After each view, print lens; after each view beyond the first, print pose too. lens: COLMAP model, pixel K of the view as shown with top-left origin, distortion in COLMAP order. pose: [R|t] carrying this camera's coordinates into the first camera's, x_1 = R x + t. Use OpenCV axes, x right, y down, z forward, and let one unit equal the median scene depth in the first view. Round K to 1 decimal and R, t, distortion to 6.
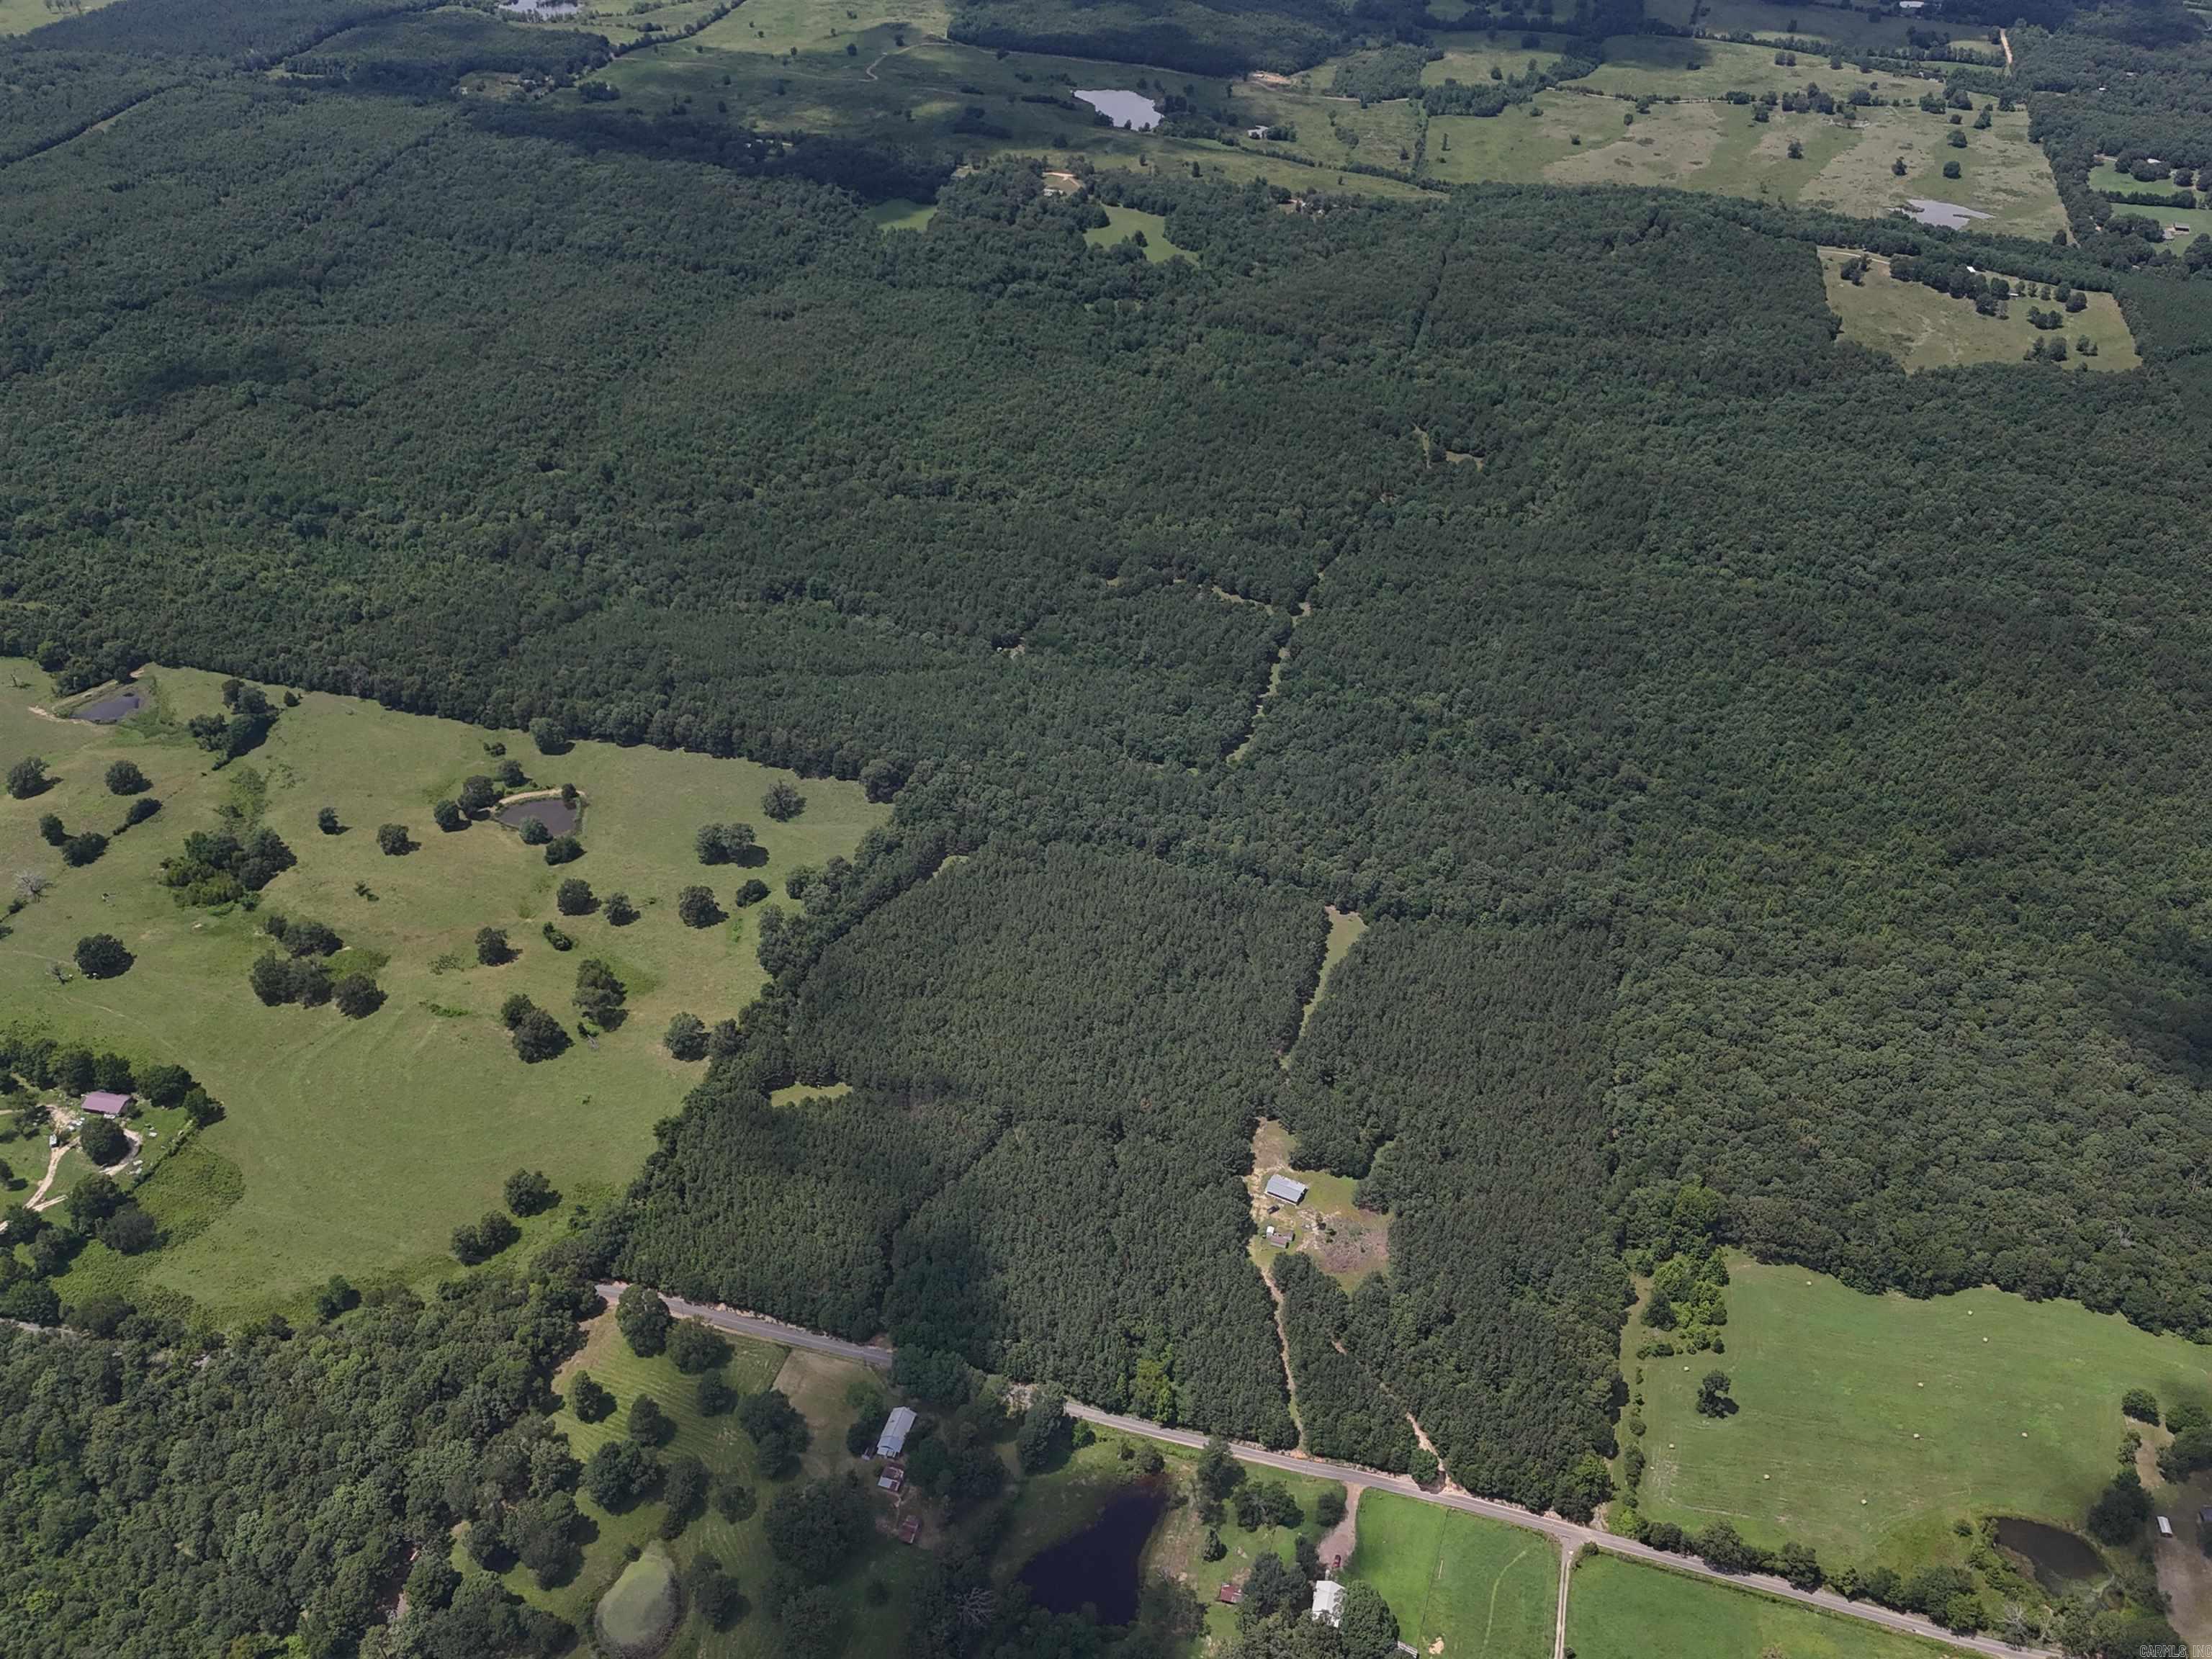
lens RADIAL K [[1624.8, 0, 1116.1], [0, 1624.8, 818.4], [0, 0, 1]] dist [0.064596, -0.053290]
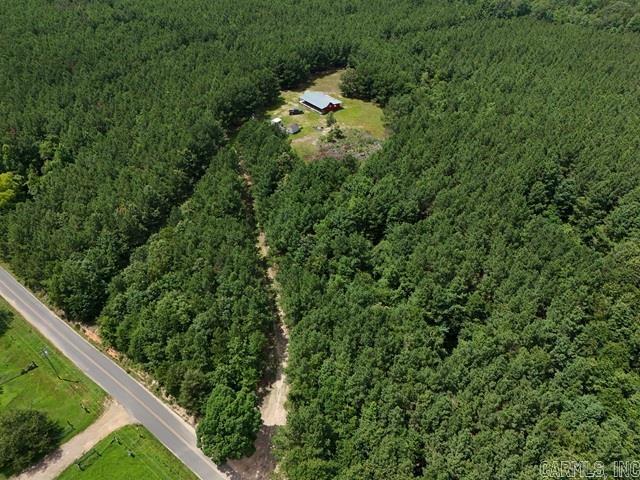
lens RADIAL K [[470.1, 0, 322.9], [0, 470.1, 236.8], [0, 0, 1]] dist [0.064596, -0.053290]
pose [[0.930729, 0.232731, -0.282099, 0.181479], [-0.198241, 0.969279, 0.145599, 0.238188], [0.307317, -0.079589, 0.948273, 0.665691]]
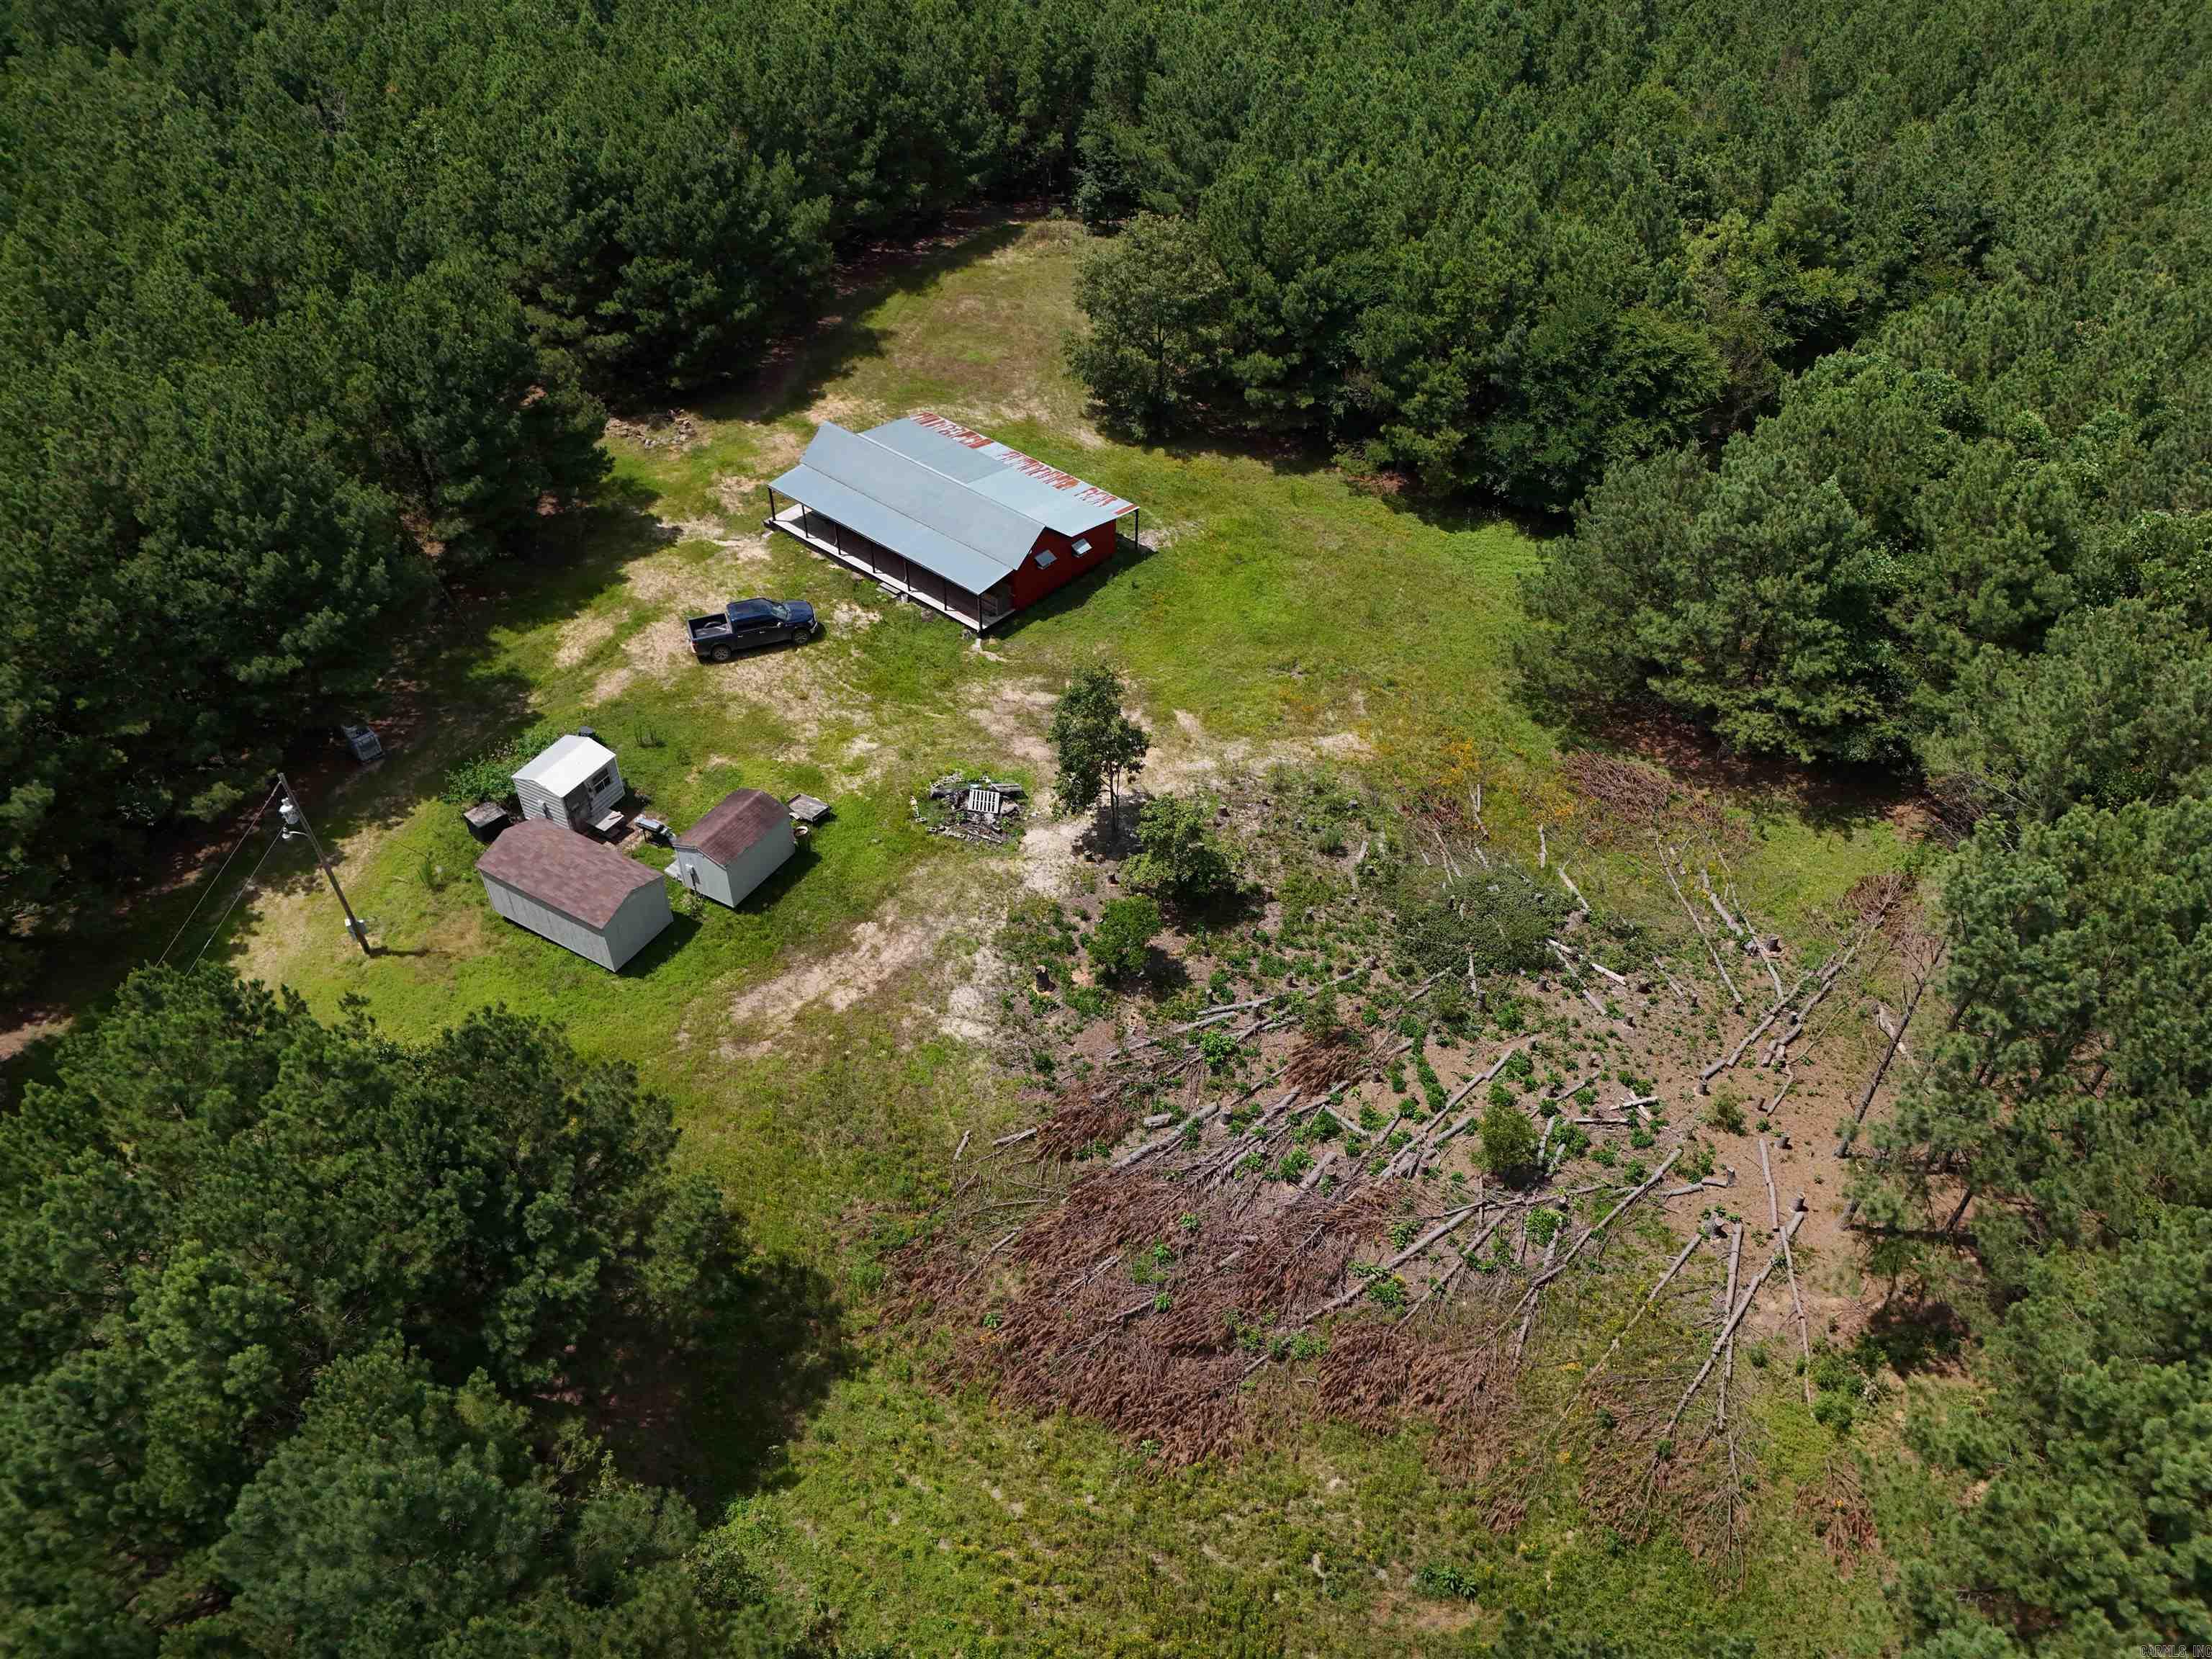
lens RADIAL K [[1624.8, 0, 1116.1], [0, 1624.8, 818.4], [0, 0, 1]] dist [0.064596, -0.053290]
pose [[0.976216, 0.146592, -0.159729, 0.123713], [-0.121286, 0.979948, 0.158085, 0.207466], [0.179700, -0.134952, 0.974421, 0.803696]]
